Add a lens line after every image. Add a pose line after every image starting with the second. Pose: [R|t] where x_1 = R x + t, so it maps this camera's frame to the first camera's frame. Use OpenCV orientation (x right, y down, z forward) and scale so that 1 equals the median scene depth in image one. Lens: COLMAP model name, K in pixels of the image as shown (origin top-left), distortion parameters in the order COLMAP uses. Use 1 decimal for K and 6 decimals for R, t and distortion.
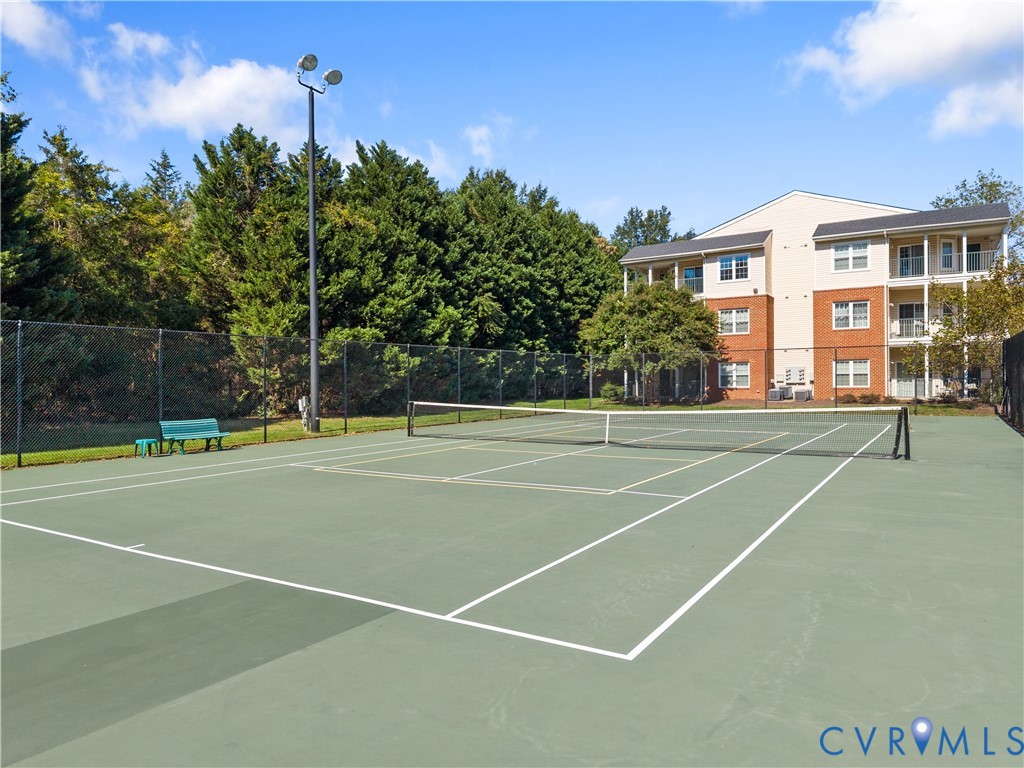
lens RADIAL K [[698.3, 0, 512.0], [0, 698.3, 384.0], [0, 0, 1]] dist [0.103125, -0.141142]
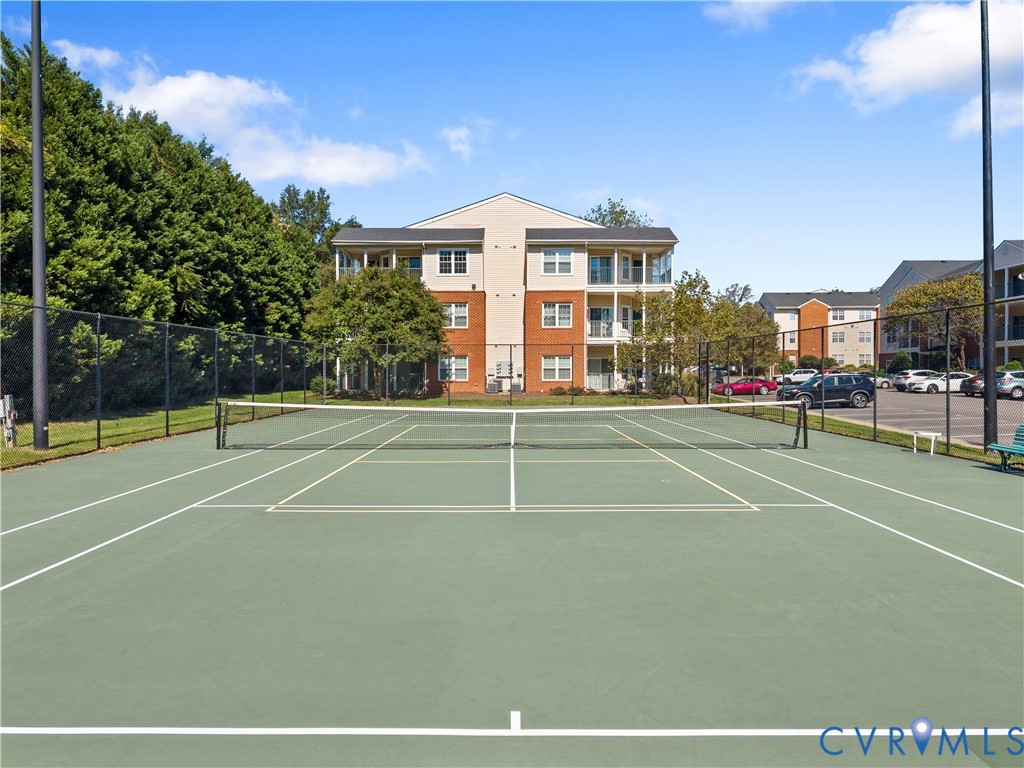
lens RADIAL K [[698.3, 0, 512.0], [0, 698.3, 384.0], [0, 0, 1]] dist [0.103125, -0.141142]
pose [[0.848941, -0.000503, 0.528488, -0.151588], [-0.005944, 0.999927, 0.010498, -0.001237], [-0.528454, -0.012054, 0.848876, 0.112573]]
